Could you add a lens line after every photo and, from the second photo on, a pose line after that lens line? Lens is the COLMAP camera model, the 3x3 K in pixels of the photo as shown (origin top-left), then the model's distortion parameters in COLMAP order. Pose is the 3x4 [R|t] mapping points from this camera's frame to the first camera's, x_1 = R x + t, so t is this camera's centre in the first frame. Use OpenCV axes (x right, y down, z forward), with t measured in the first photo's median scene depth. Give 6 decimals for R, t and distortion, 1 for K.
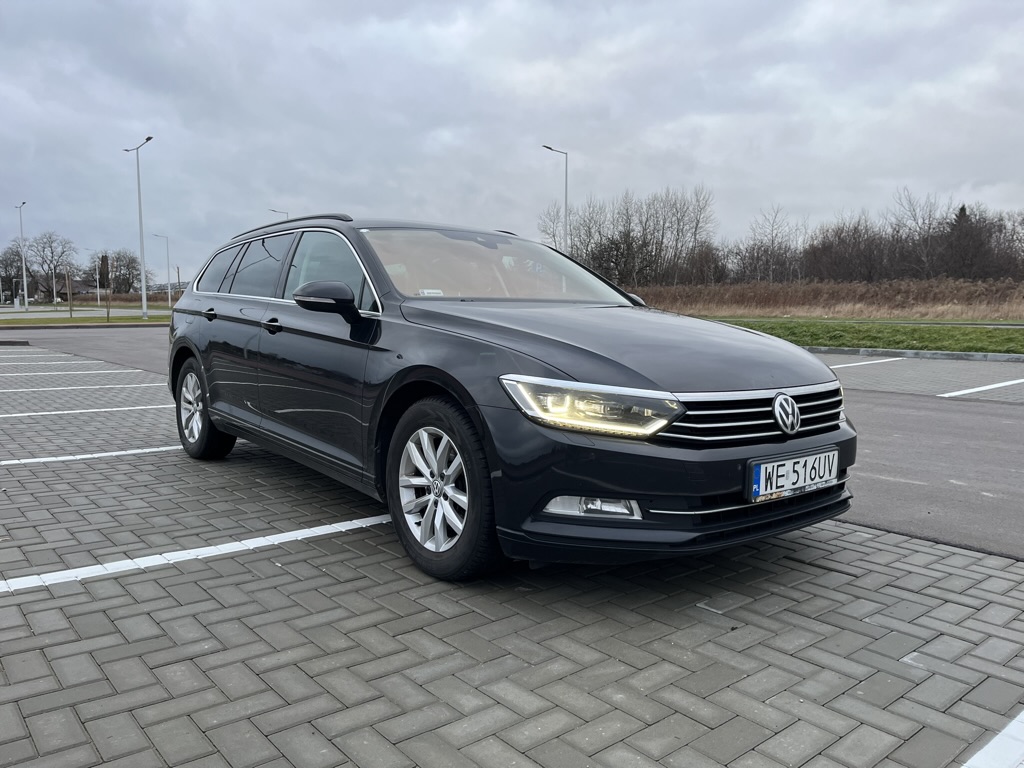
lens RADIAL K [[789.8, 0, 514.7], [0, 789.8, 376.3], [0, 0, 1]] dist [0.002727, -0.005317]
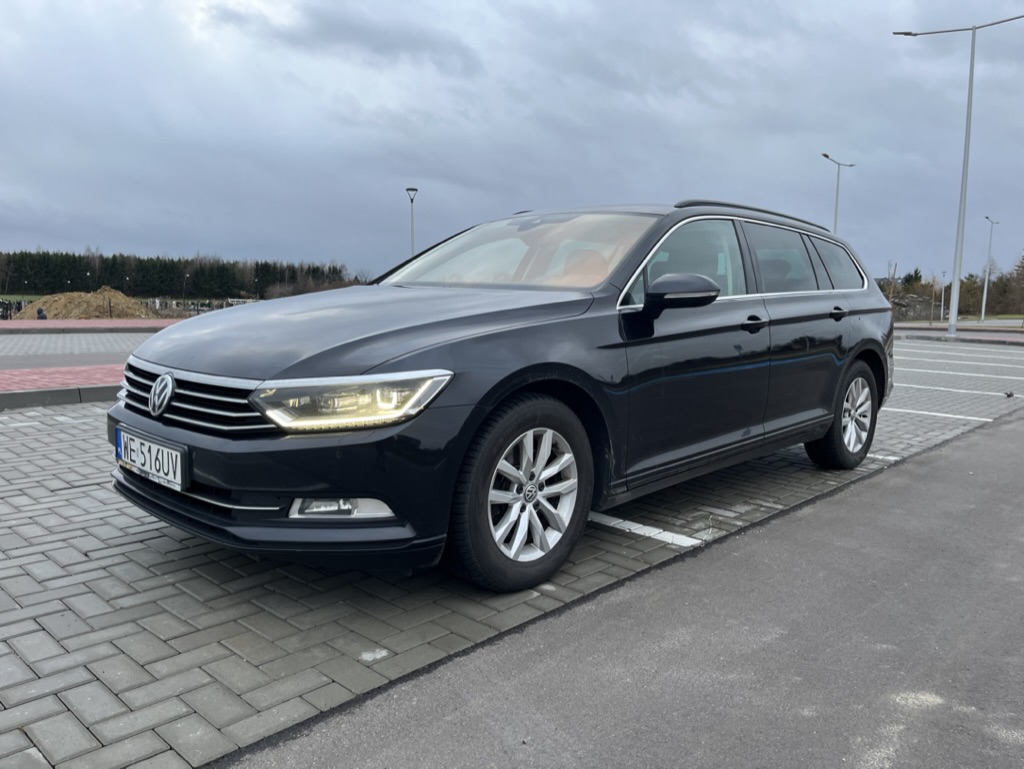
lens RADIAL K [[789.8, 0, 514.7], [0, 789.8, 376.8], [0, 0, 1]] dist [0.002727, -0.005317]
pose [[0.132907, 0.099338, -0.986138, 1.319679], [-0.136154, 0.987362, 0.081111, -0.107547], [0.981732, 0.123486, 0.144753, 1.255599]]
